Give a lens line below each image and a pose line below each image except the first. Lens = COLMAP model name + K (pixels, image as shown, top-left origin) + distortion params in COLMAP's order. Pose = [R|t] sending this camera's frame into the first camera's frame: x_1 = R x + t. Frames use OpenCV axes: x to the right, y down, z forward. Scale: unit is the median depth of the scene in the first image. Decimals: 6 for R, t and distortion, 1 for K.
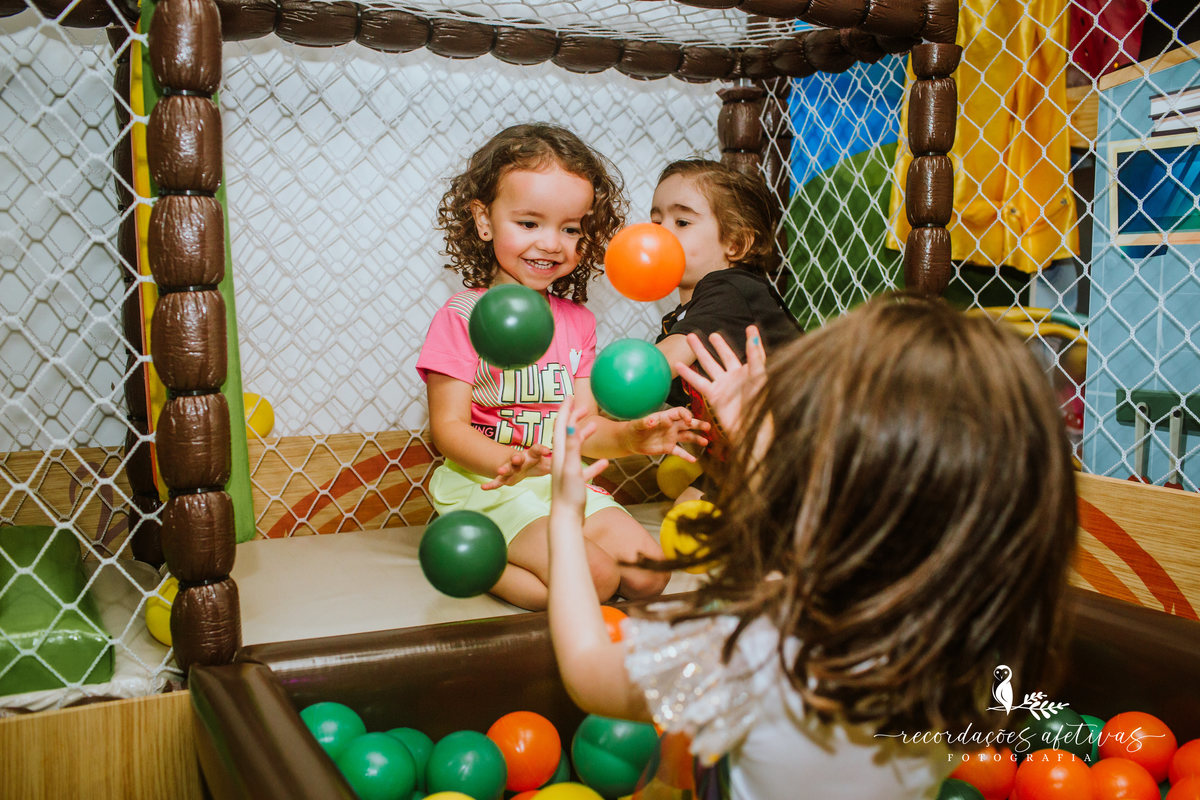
lens RADIAL K [[1180.3, 0, 597.5], [0, 1180.3, 396.9], [0, 0, 1]] dist [-0.044610, 0.000000]
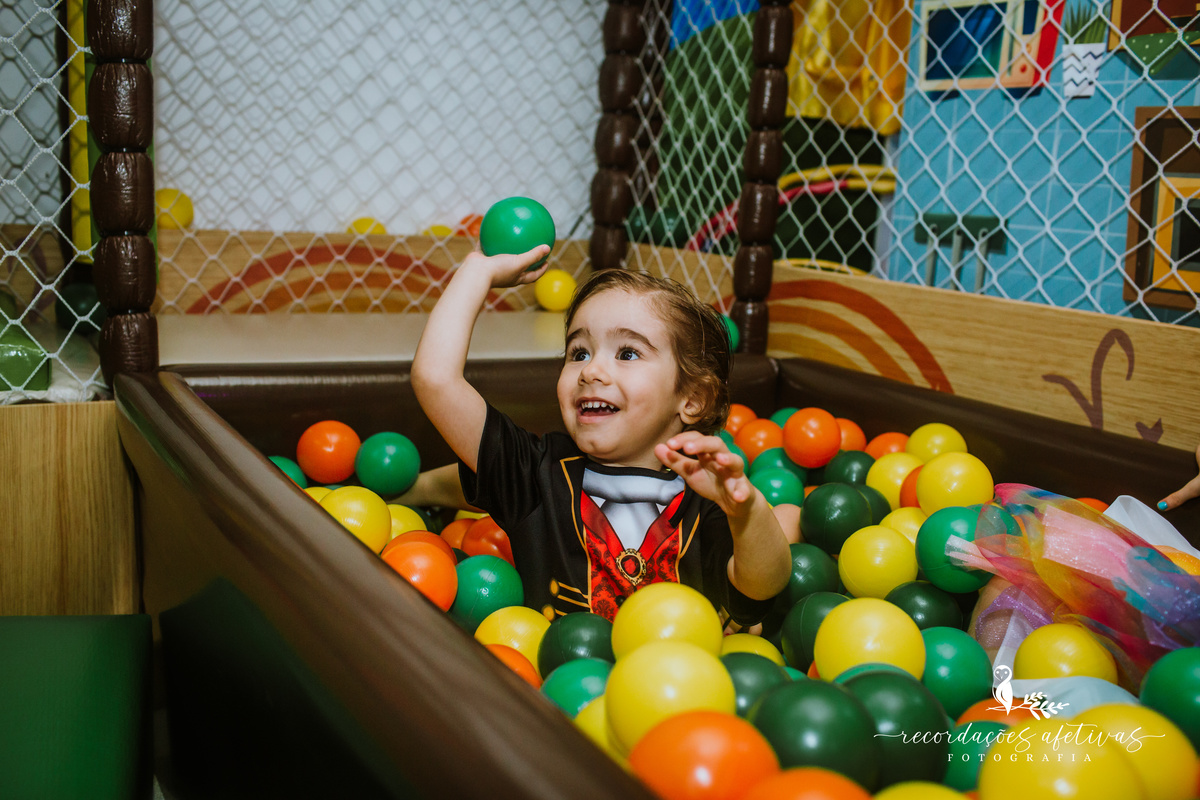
lens RADIAL K [[1180.3, 0, 605.8], [0, 1180.3, 399.7], [0, 0, 1]] dist [-0.044610, 0.000000]
pose [[0.996722, 0.042980, 0.068535, 0.053720], [-0.048347, 0.995726, 0.078686, 0.095916], [-0.064860, -0.081741, 0.994541, -0.170201]]
